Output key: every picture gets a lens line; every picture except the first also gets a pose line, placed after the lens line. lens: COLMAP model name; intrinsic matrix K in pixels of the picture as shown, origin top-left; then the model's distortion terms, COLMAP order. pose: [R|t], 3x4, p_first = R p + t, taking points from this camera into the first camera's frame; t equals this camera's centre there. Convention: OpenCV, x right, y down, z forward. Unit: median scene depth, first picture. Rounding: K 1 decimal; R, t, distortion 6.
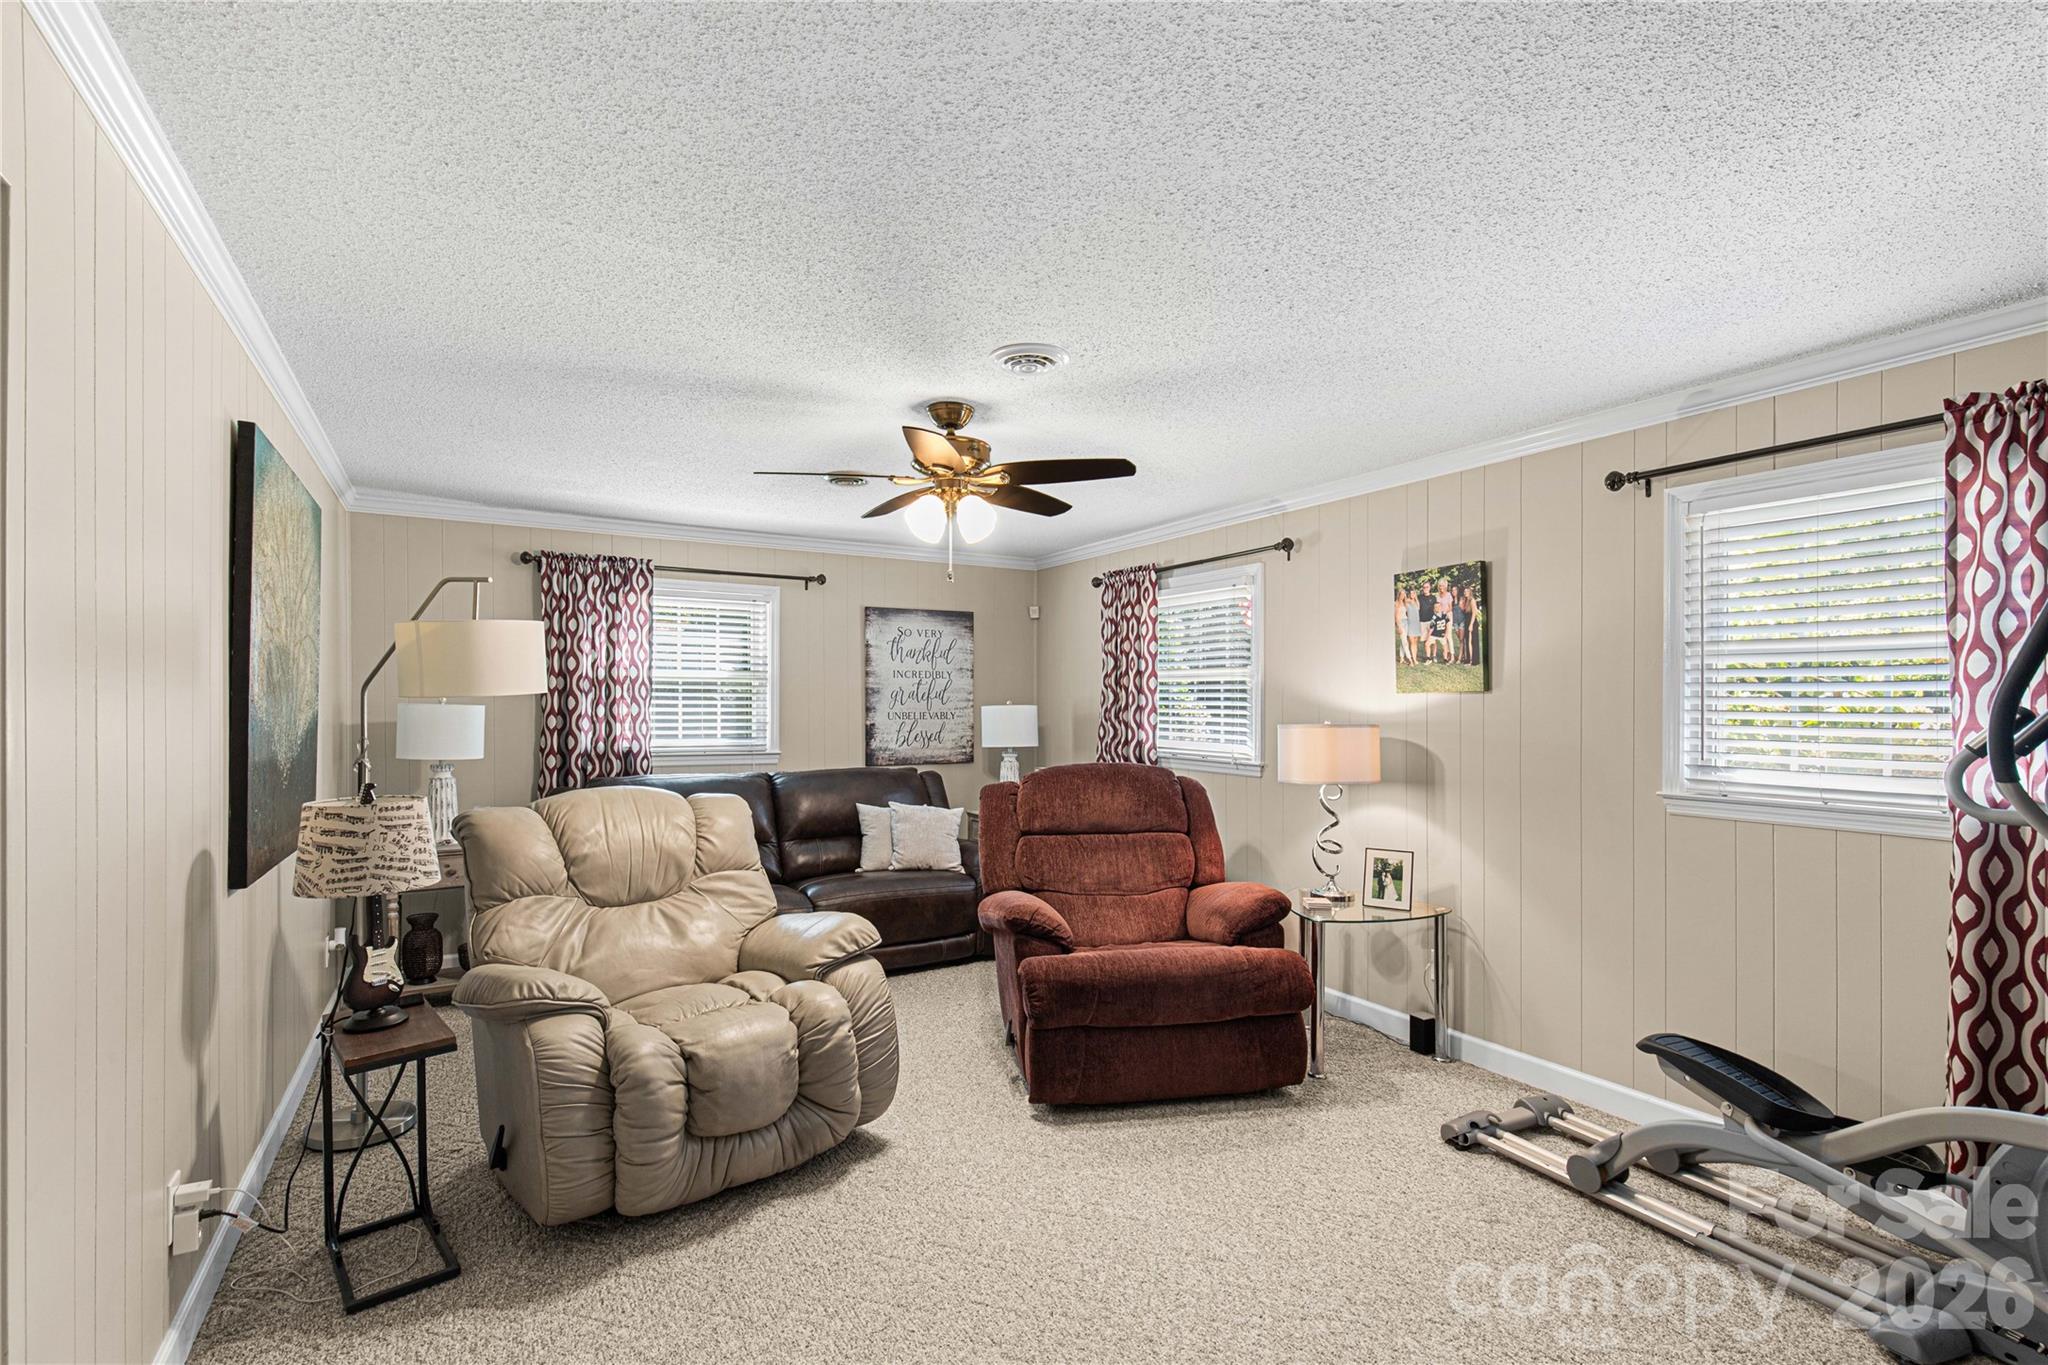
lens RADIAL K [[953.0, 0, 1039.5], [0, 953.0, 696.2], [0, 0, 1]] dist [0.003867, 0.000321]
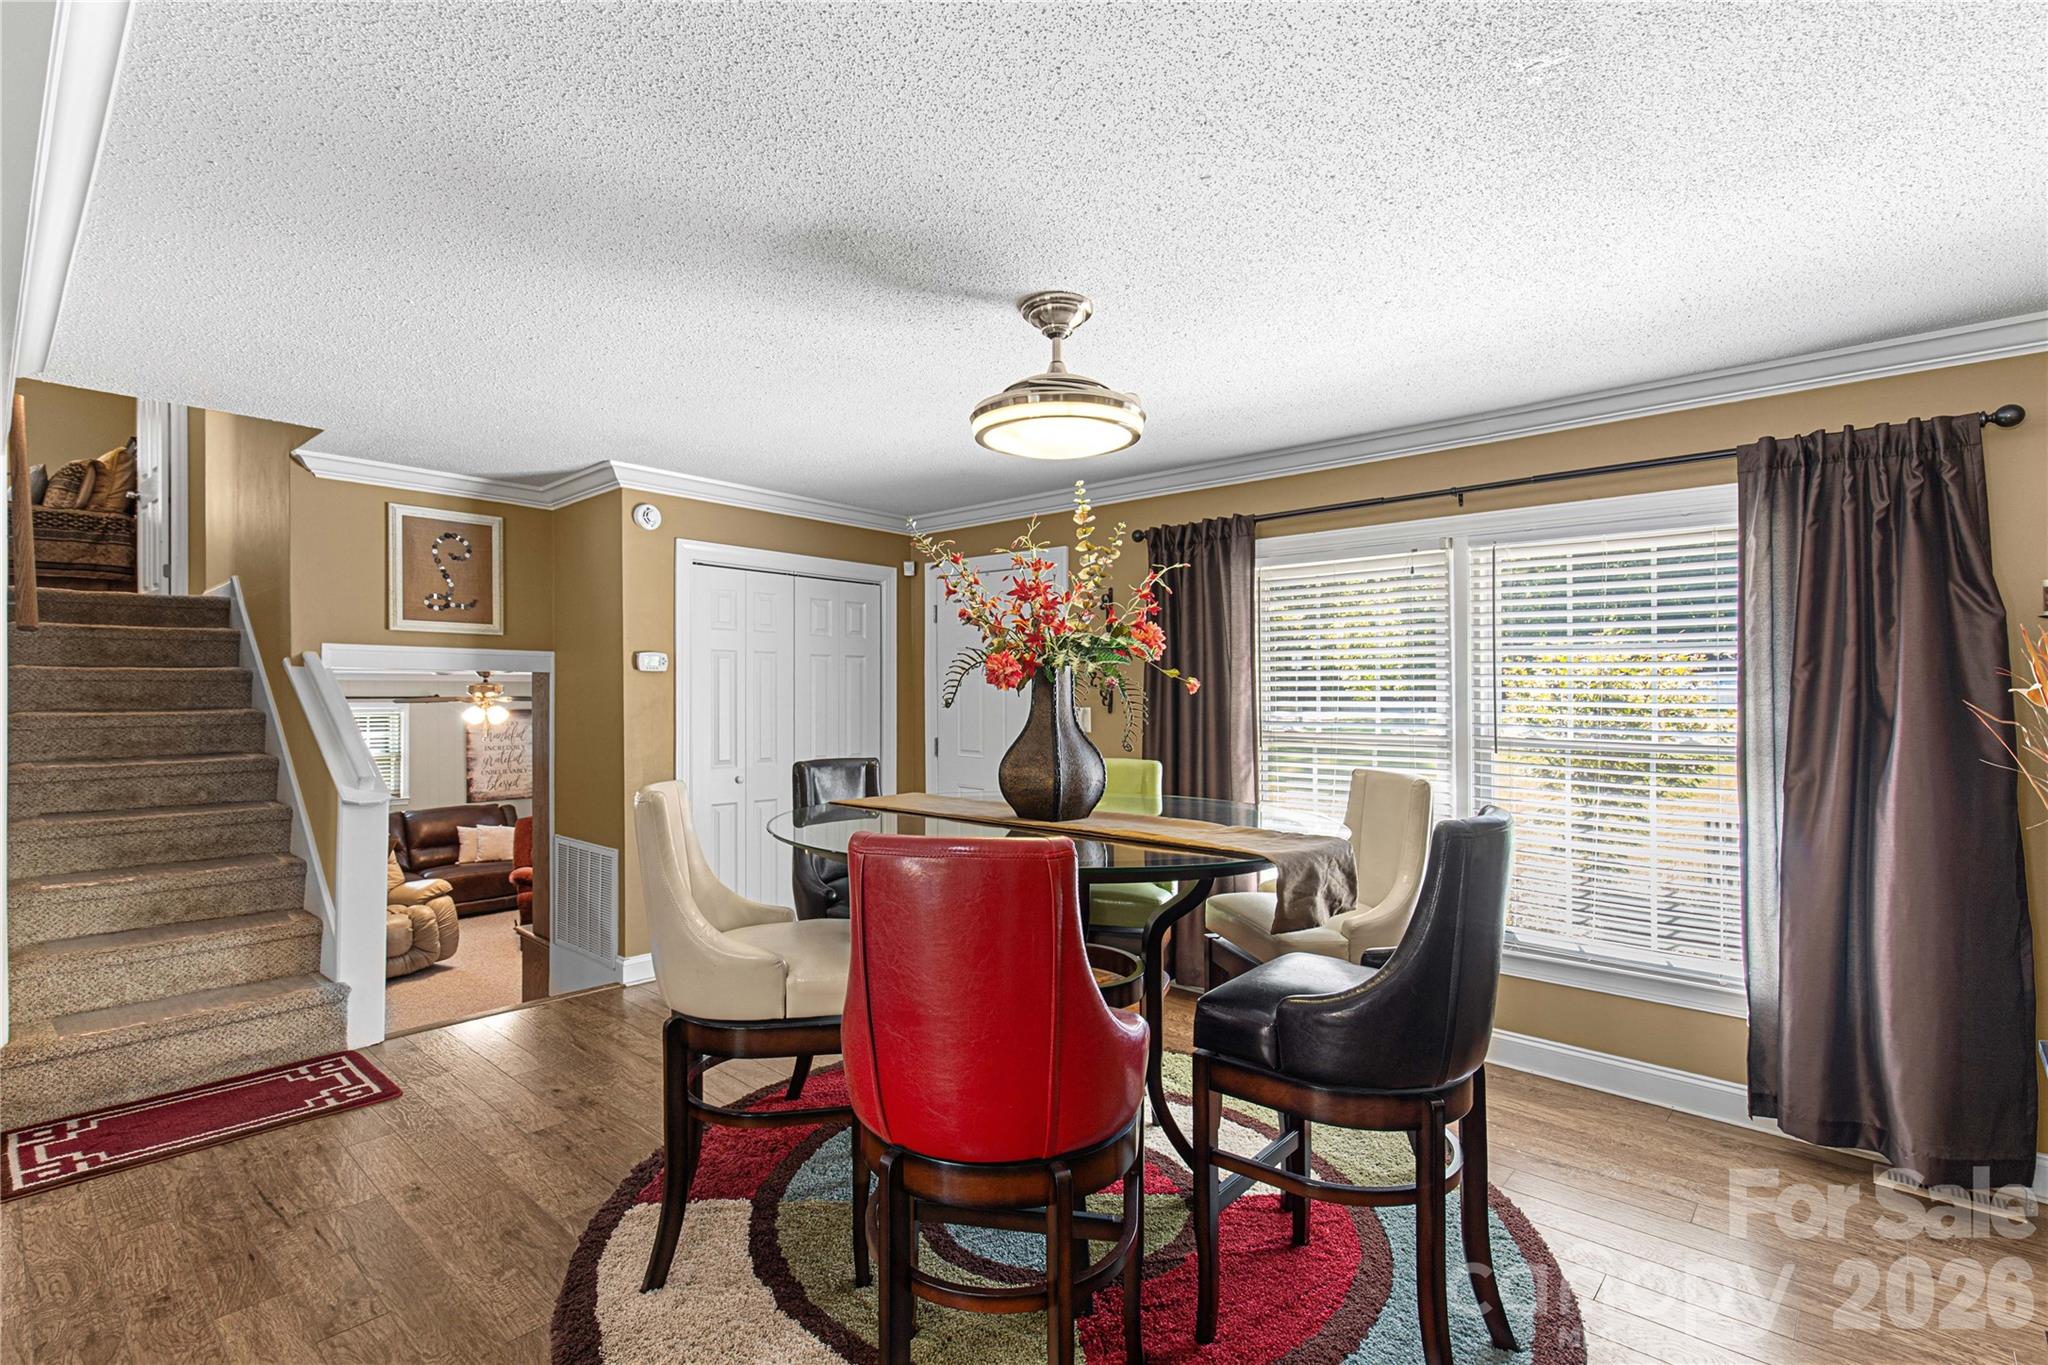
lens RADIAL K [[953.0, 0, 1024.1], [0, 953.0, 682.8], [0, 0, 1]] dist [0.003867, 0.000321]
pose [[0.956688, -0.001867, 0.291108, 0.319808], [0.001088, 0.999995, 0.002839, -0.168734], [-0.291112, -0.002399, 0.956686, -1.078156]]
